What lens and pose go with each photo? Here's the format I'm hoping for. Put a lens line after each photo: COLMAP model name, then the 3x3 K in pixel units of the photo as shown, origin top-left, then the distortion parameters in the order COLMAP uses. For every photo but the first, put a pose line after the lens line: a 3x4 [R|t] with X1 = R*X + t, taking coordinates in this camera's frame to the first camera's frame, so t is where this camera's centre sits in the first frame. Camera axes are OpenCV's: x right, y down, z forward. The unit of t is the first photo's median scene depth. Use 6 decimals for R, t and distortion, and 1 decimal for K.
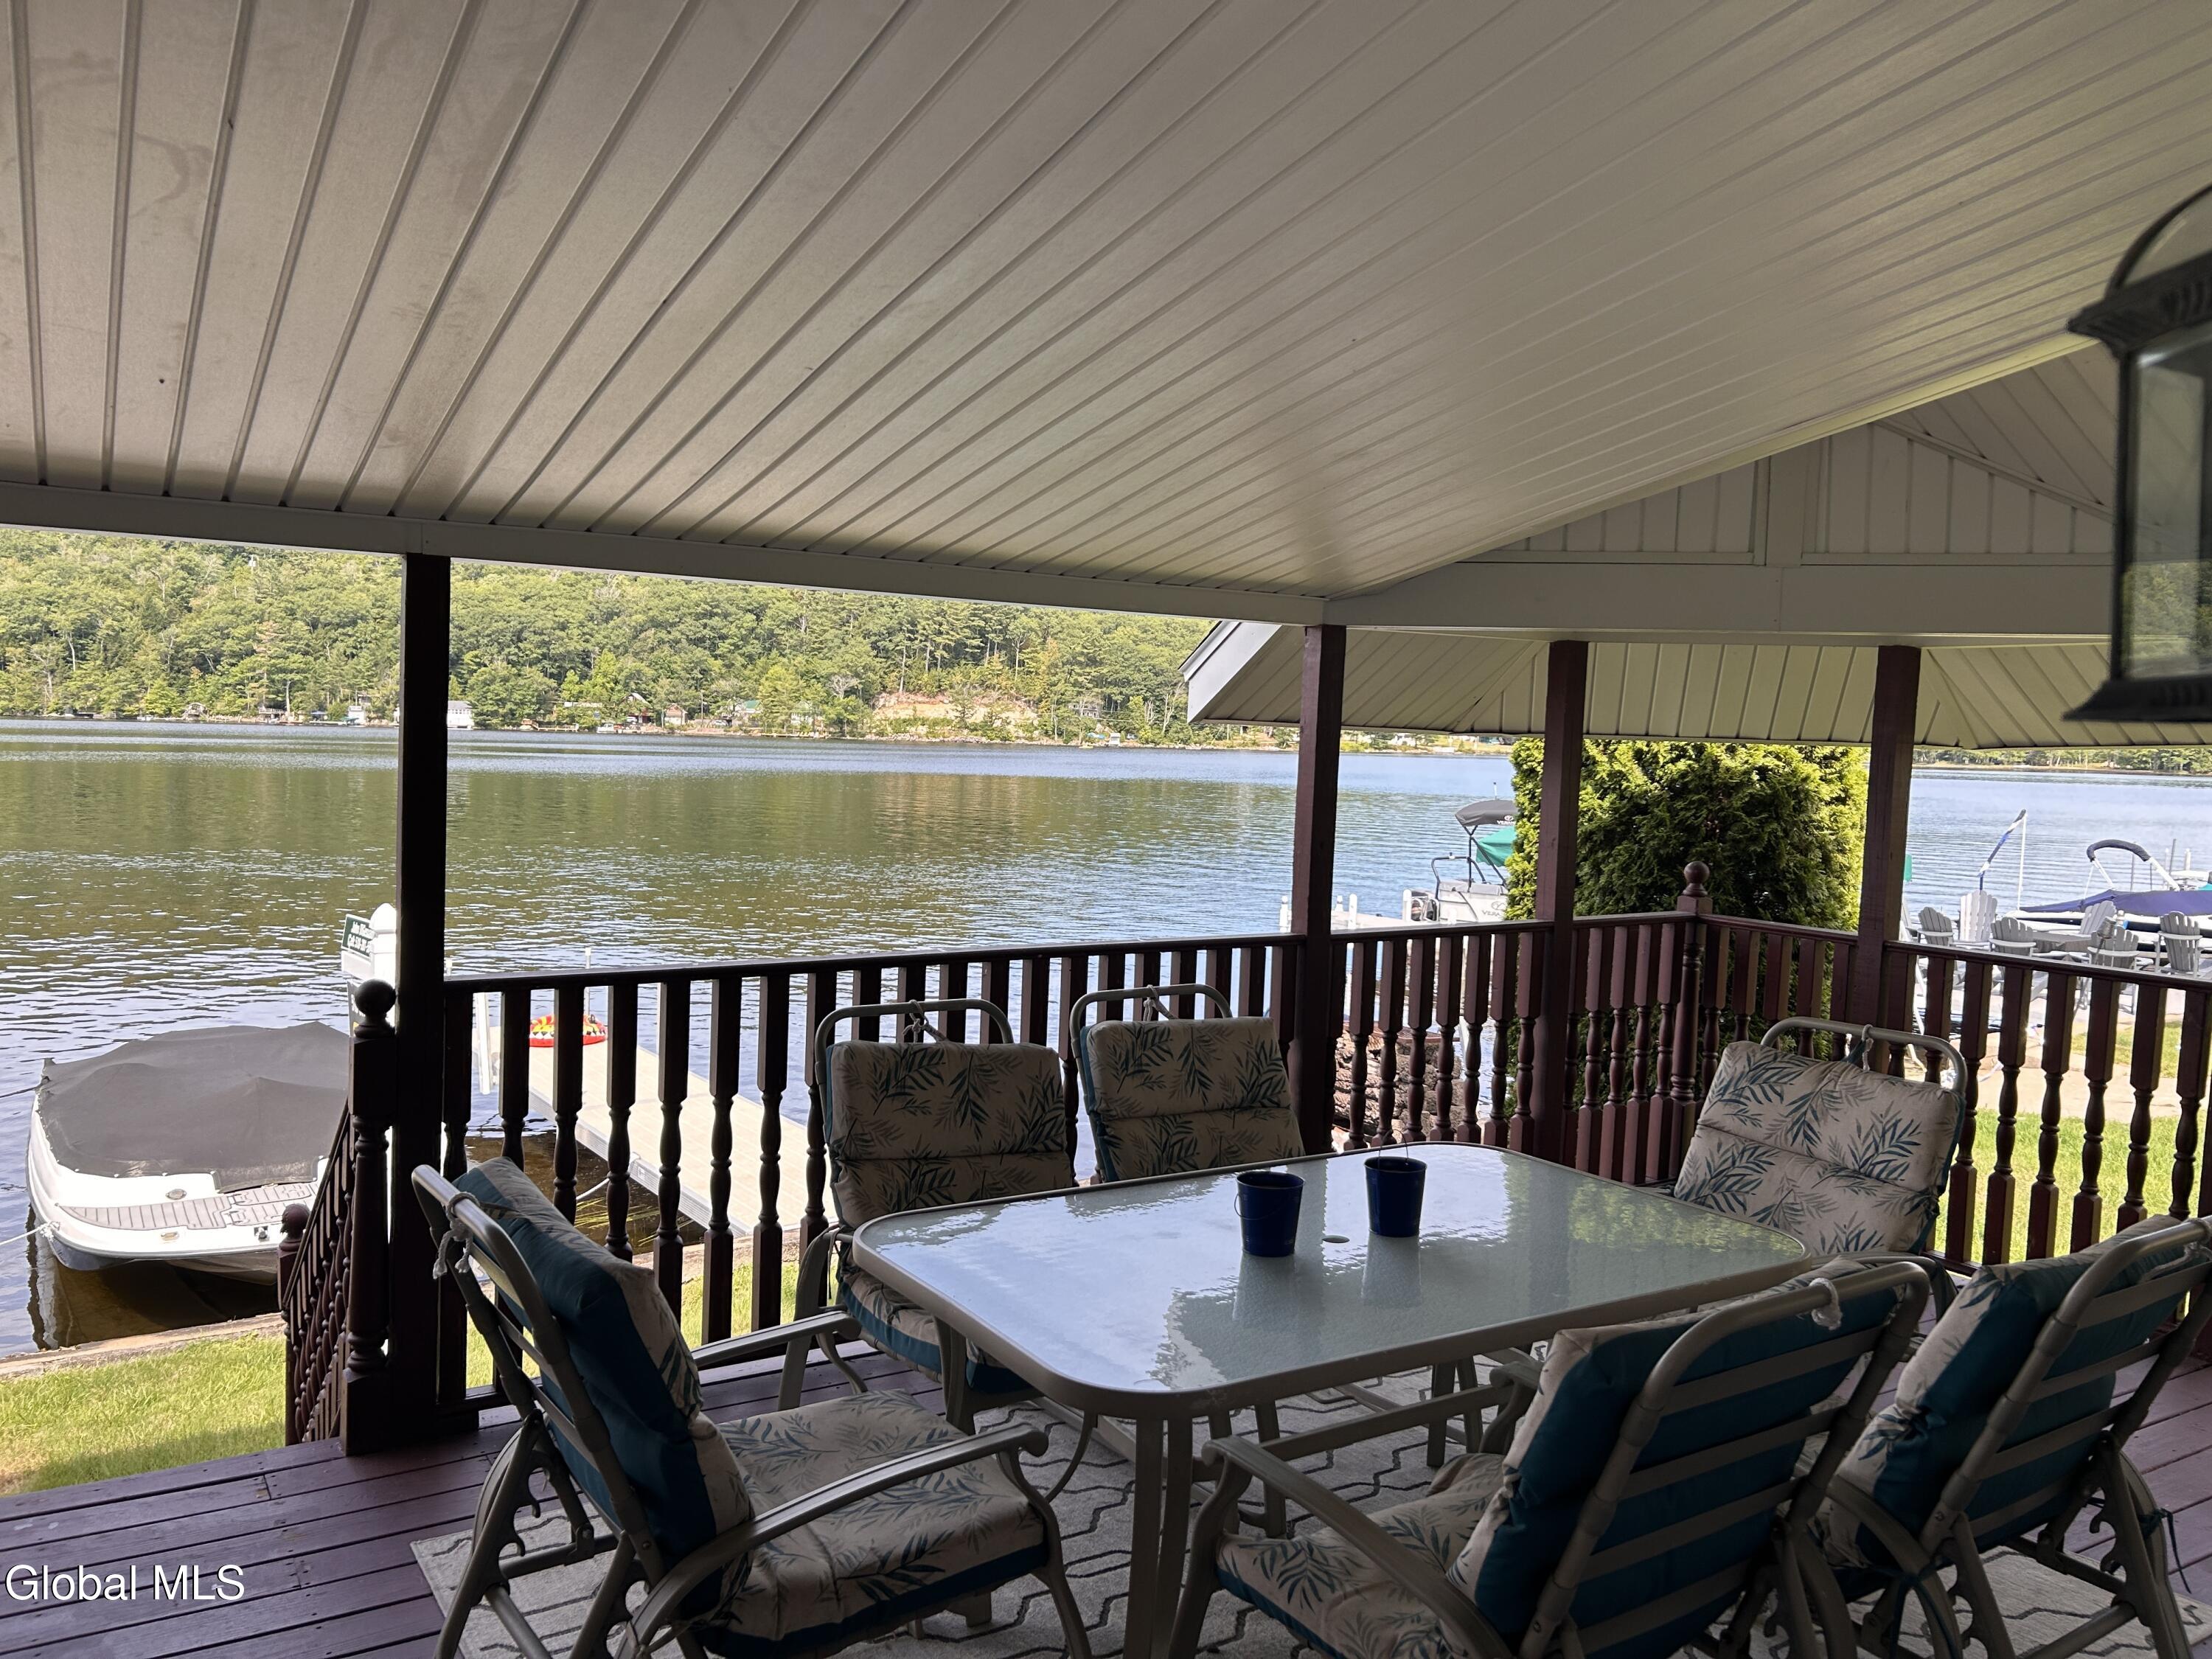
lens RADIAL K [[1661.9, 0, 1096.9], [0, 1661.9, 840.3], [0, 0, 1]] dist [0.042451, -0.054050]
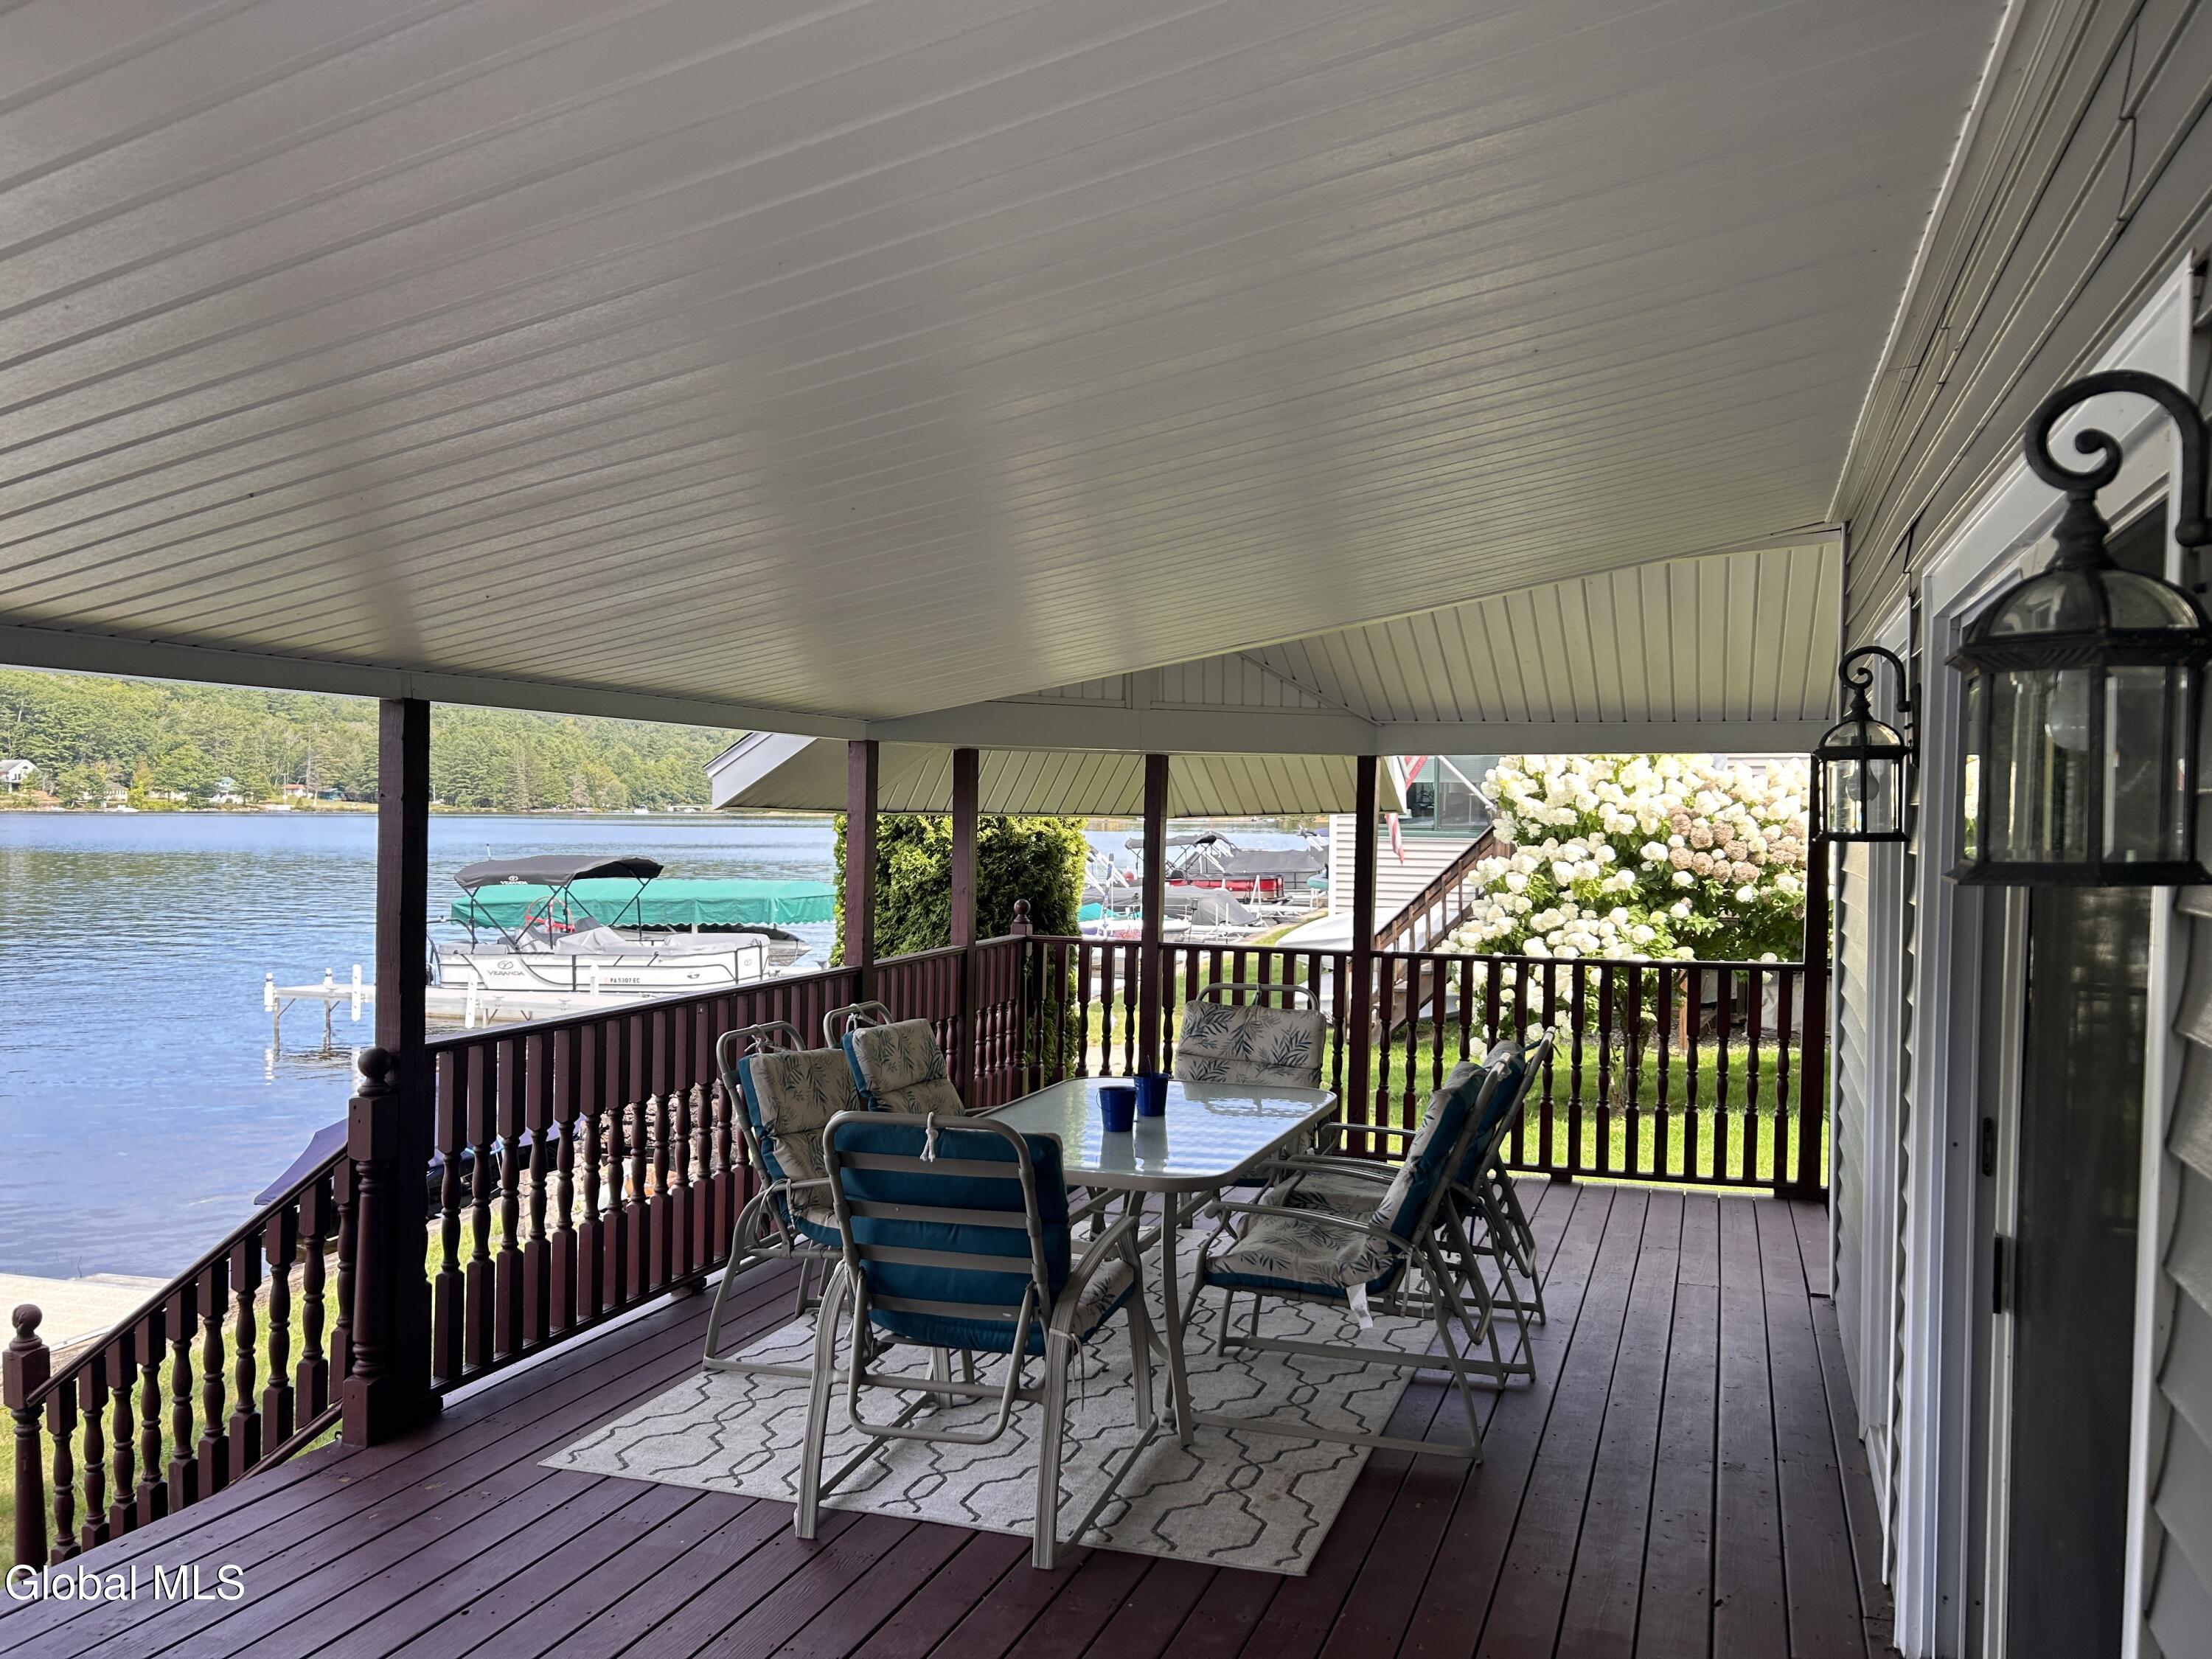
lens RADIAL K [[1661.9, 0, 1096.9], [0, 1661.9, 840.3], [0, 0, 1]] dist [0.042451, -0.054050]
pose [[0.788132, -0.031074, 0.614722, -0.443482], [0.050796, 0.998602, -0.014646, -0.013072], [-0.613407, 0.042768, 0.788608, -0.162660]]
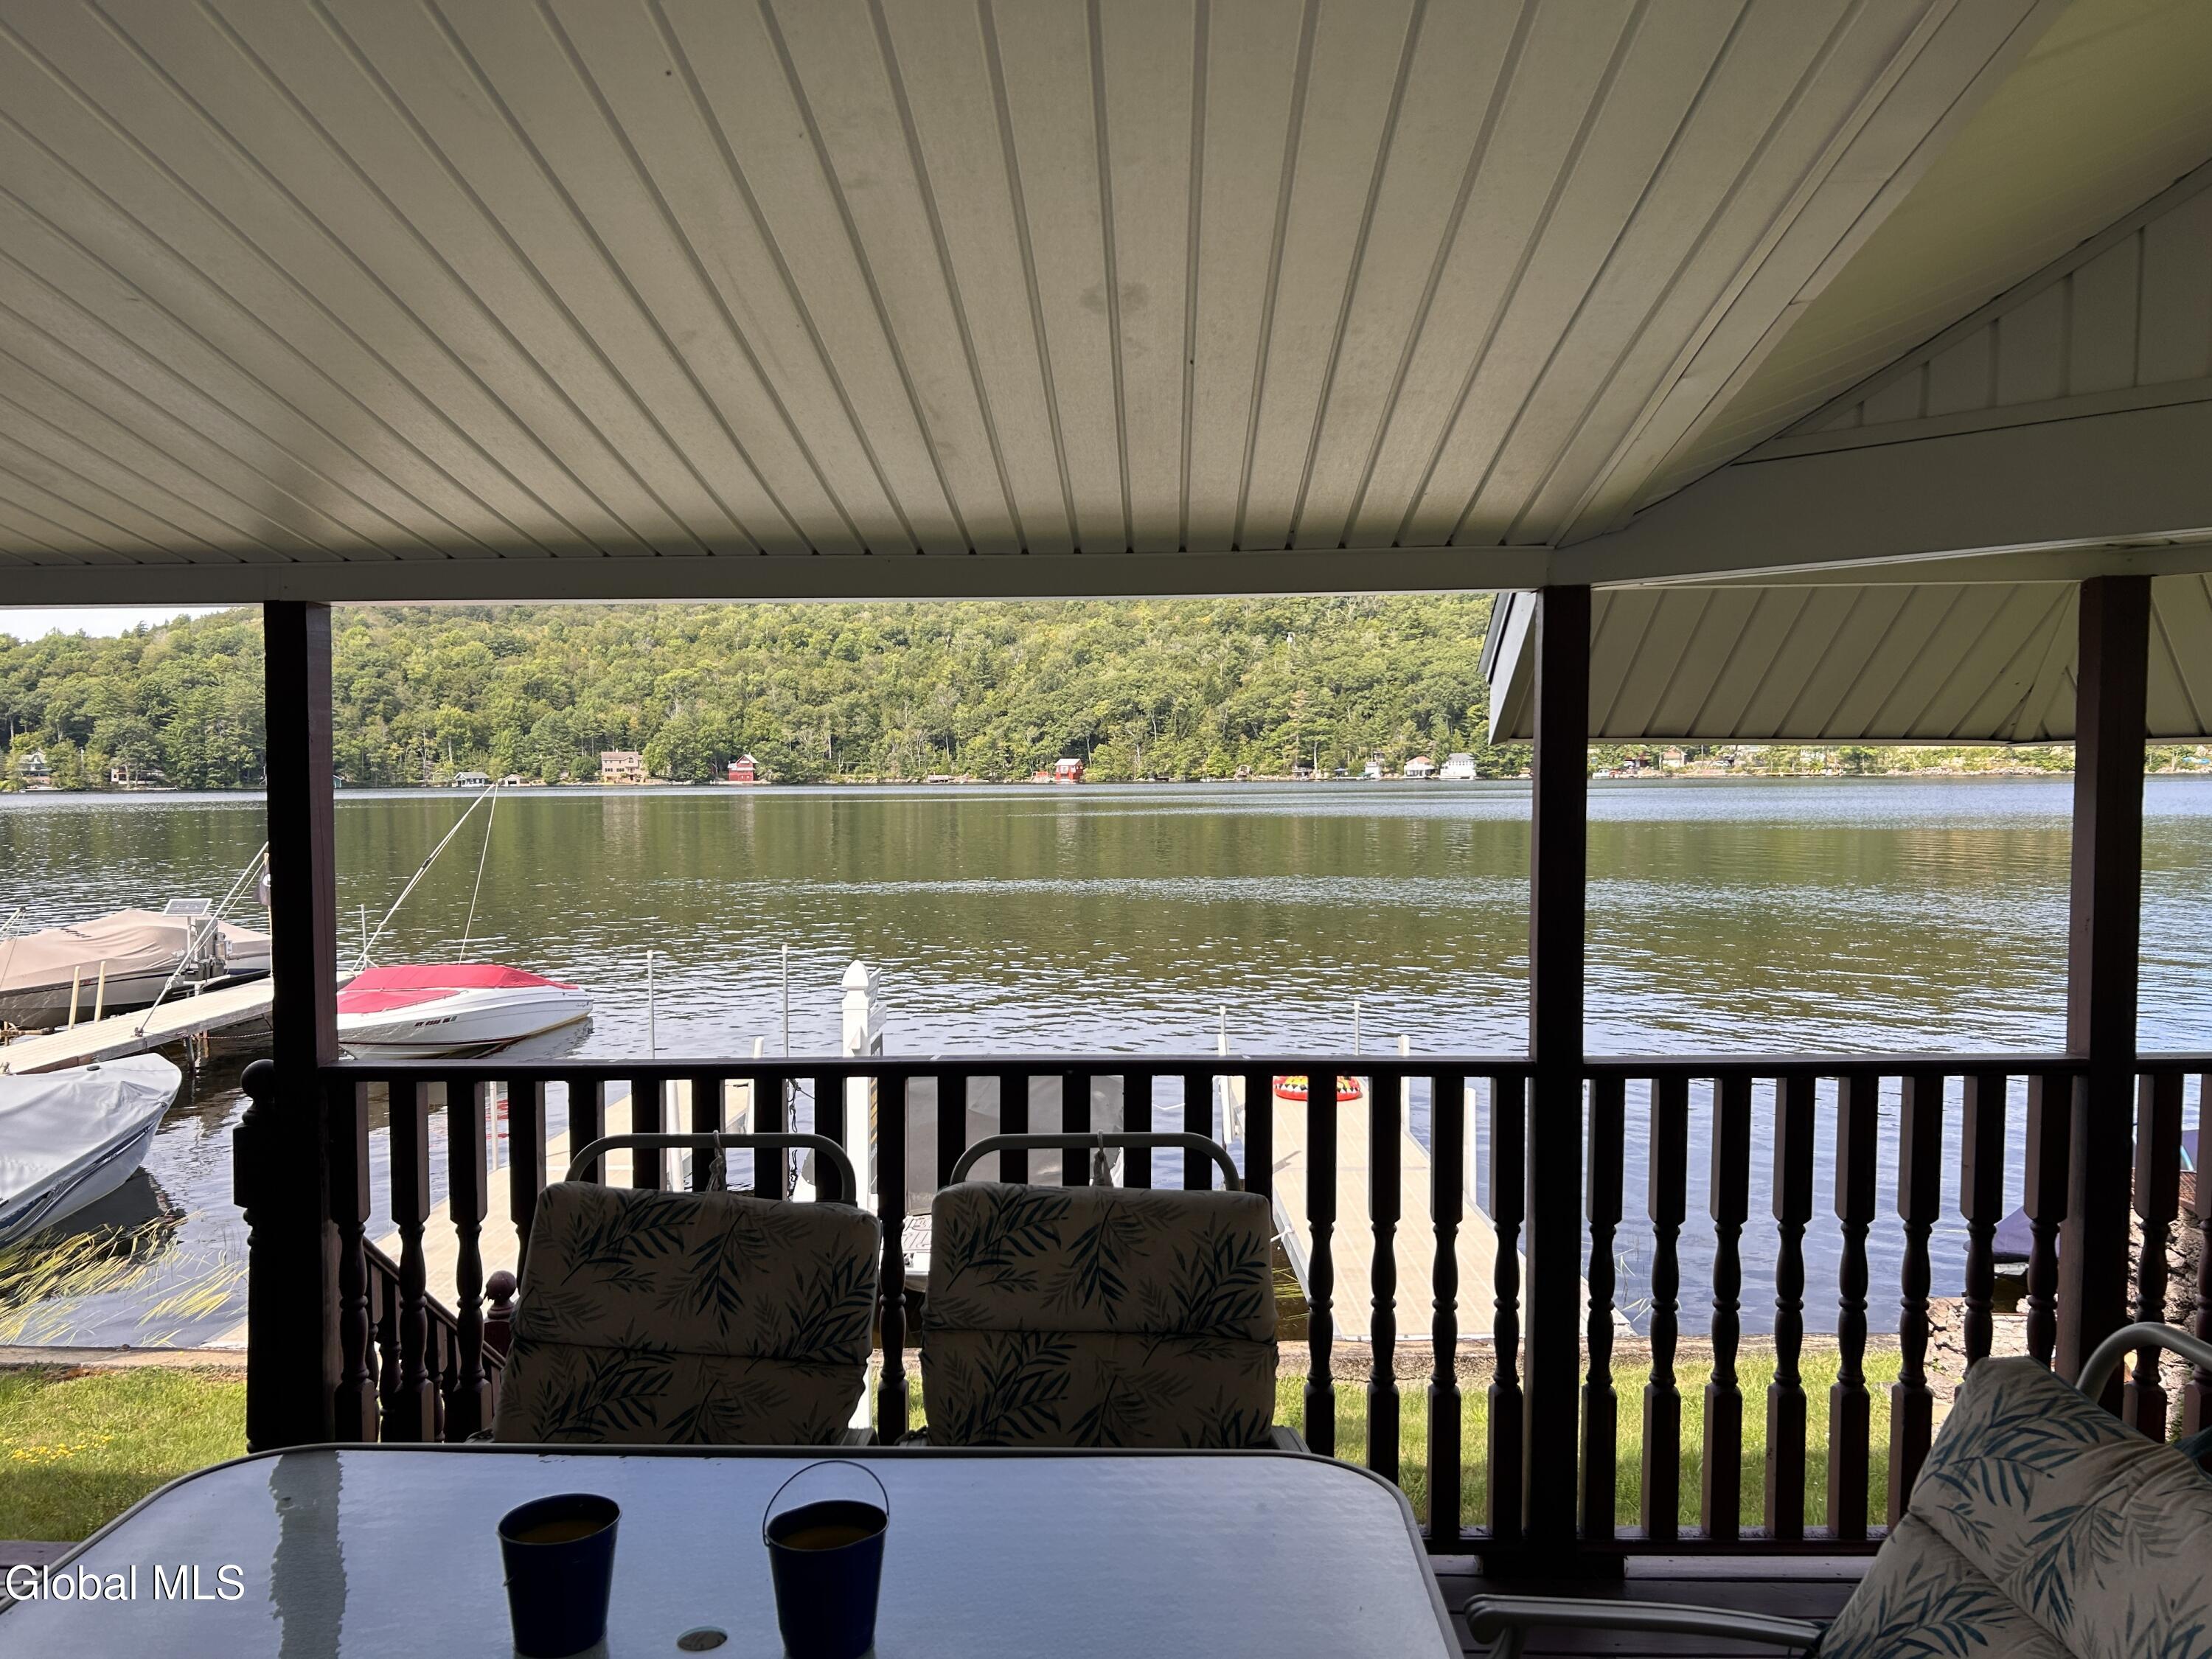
lens RADIAL K [[1630.4, 0, 1105.2], [0, 1630.4, 875.3], [0, 0, 1]] dist [0.016157, -0.005863]
pose [[0.819794, -0.000617, -0.572658, 0.280977], [-0.002489, 0.999986, -0.004640, -0.010008], [0.572653, 0.005229, 0.819781, 0.303957]]
